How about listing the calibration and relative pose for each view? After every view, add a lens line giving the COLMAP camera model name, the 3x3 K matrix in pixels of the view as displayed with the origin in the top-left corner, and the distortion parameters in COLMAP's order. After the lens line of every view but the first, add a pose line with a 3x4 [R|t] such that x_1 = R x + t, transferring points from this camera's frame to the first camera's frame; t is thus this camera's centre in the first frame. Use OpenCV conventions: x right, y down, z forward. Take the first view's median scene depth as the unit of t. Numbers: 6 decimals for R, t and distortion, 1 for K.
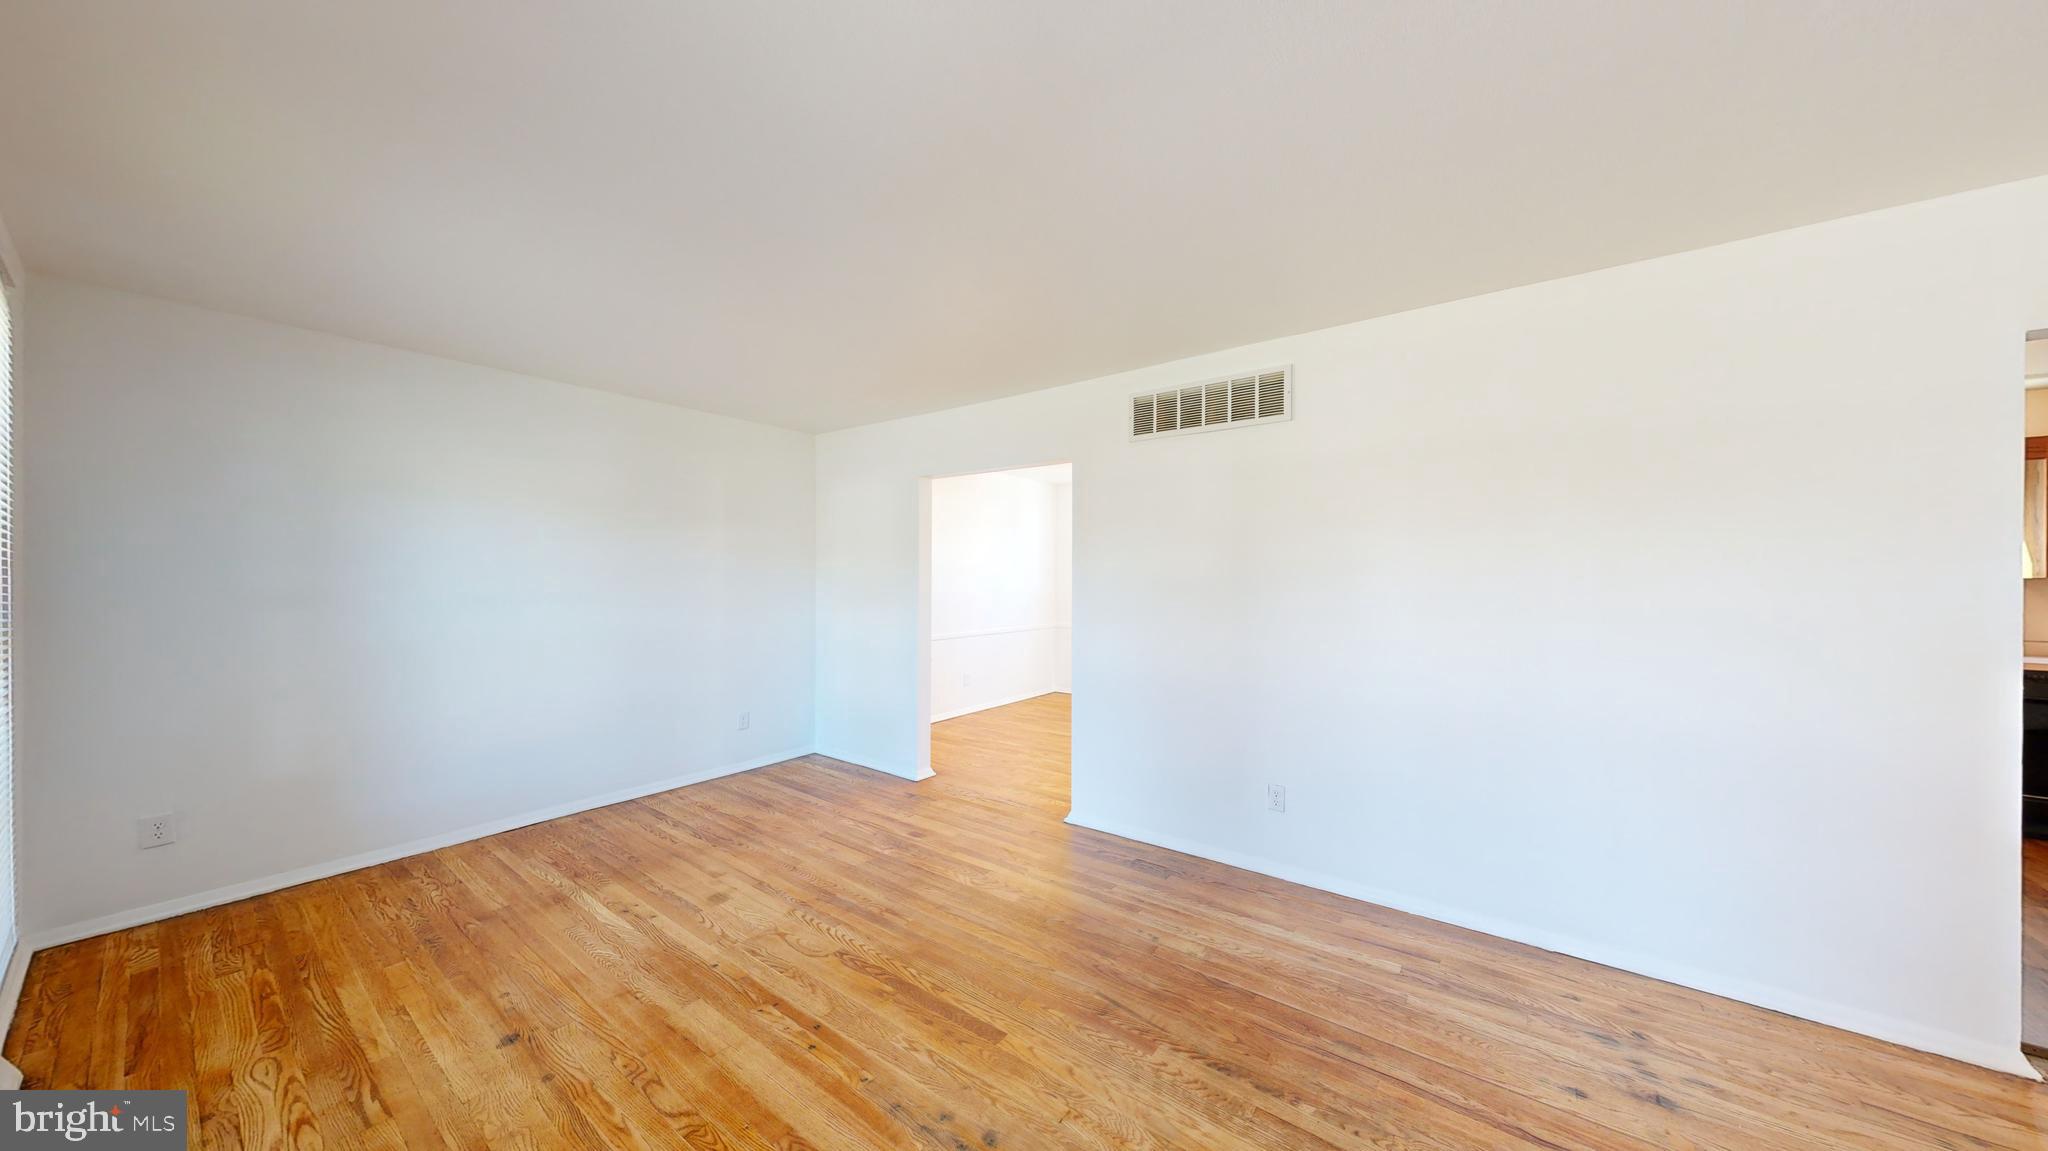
lens RADIAL K [[750.5, 0, 1024.0], [0, 750.5, 575.5], [0, 0, 1]] dist [0.001285, -0.000089]
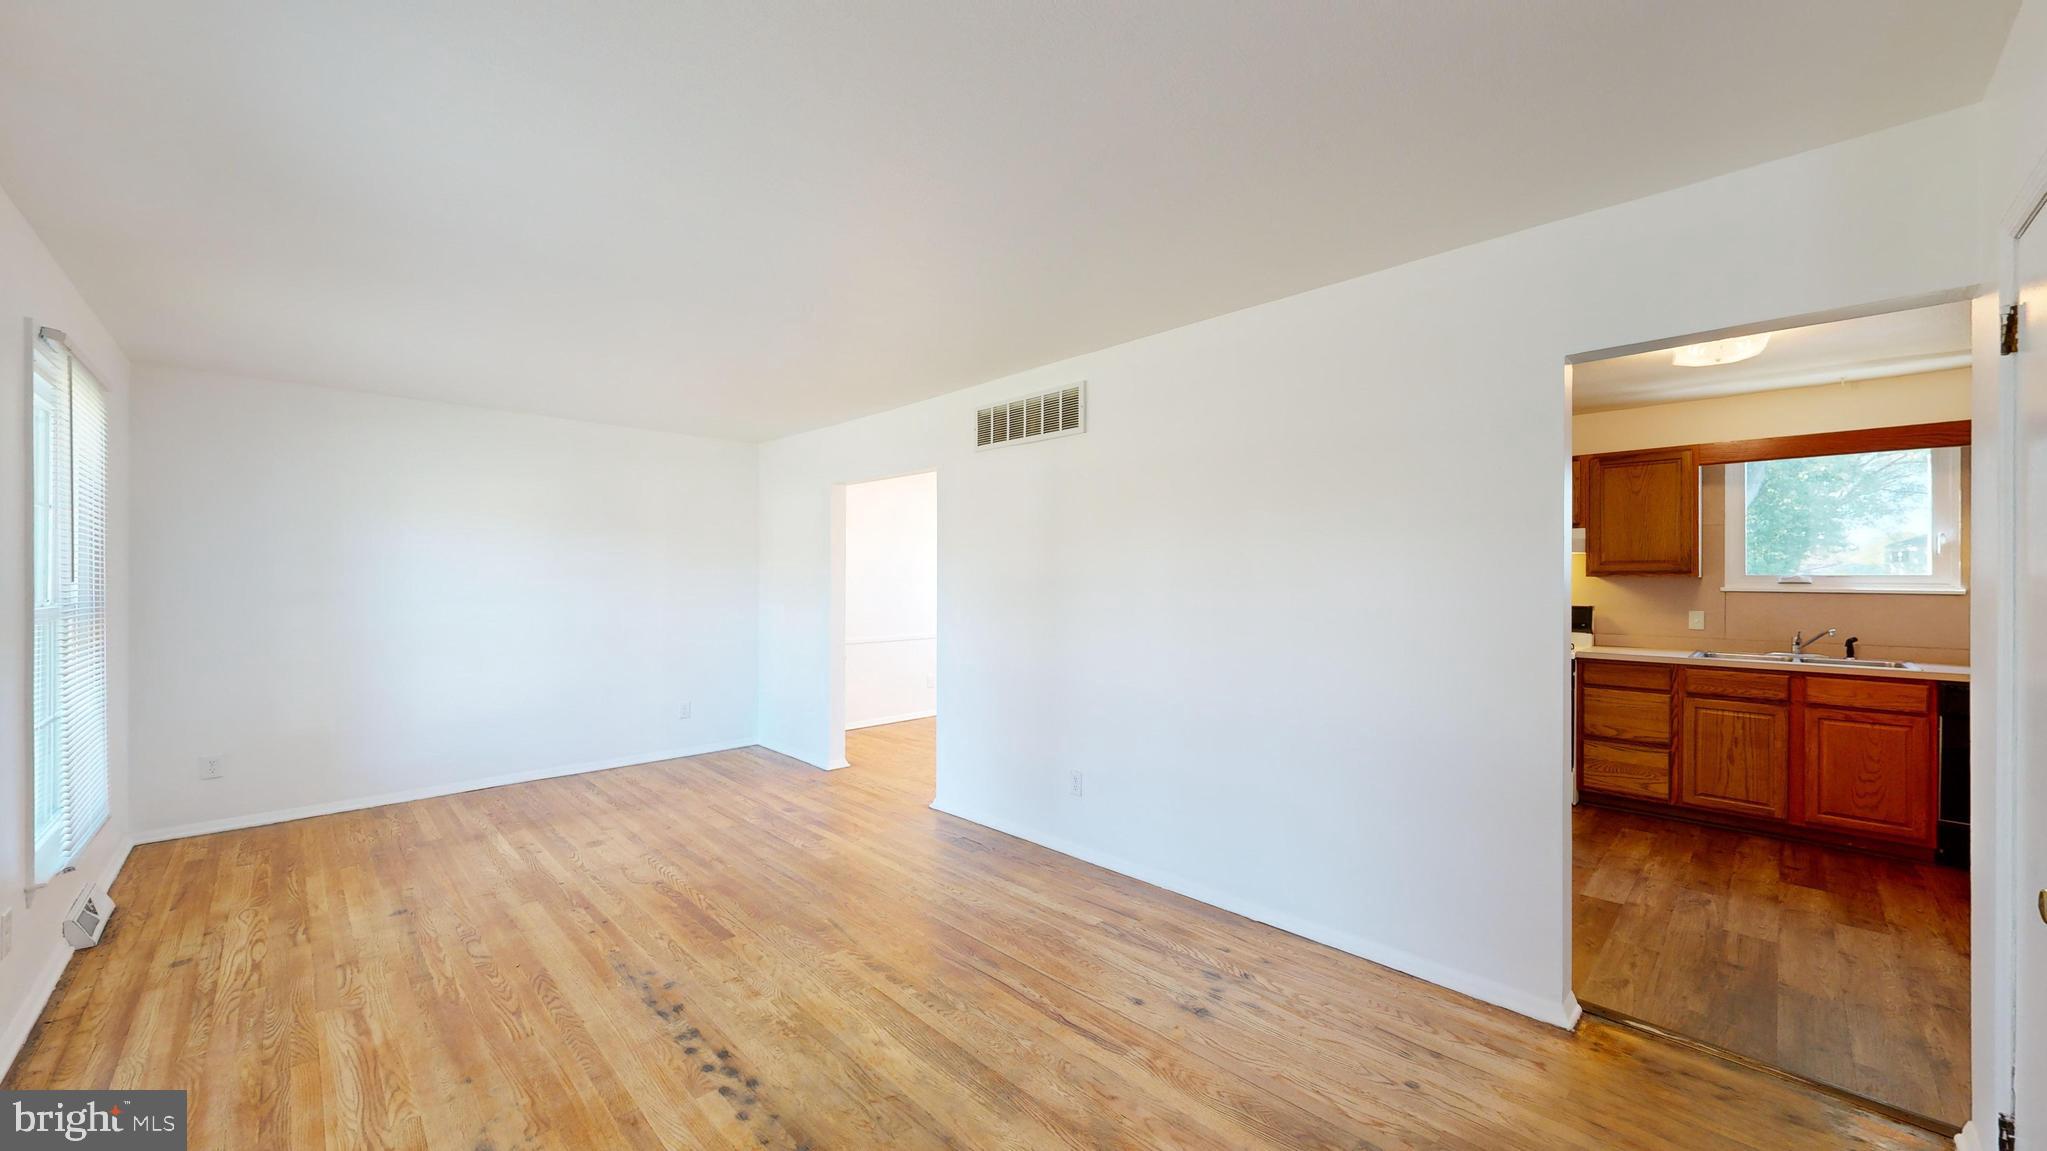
lens RADIAL K [[956.8, 0, 1092.7], [0, 956.8, 573.4], [0, 0, 1]] dist [-0.002498, -0.000204]
pose [[0.984000, -0.002533, -0.178150, 0.739395], [0.002145, 0.999995, -0.002367, -0.001872], [0.178155, 0.001947, 0.984001, -0.423261]]
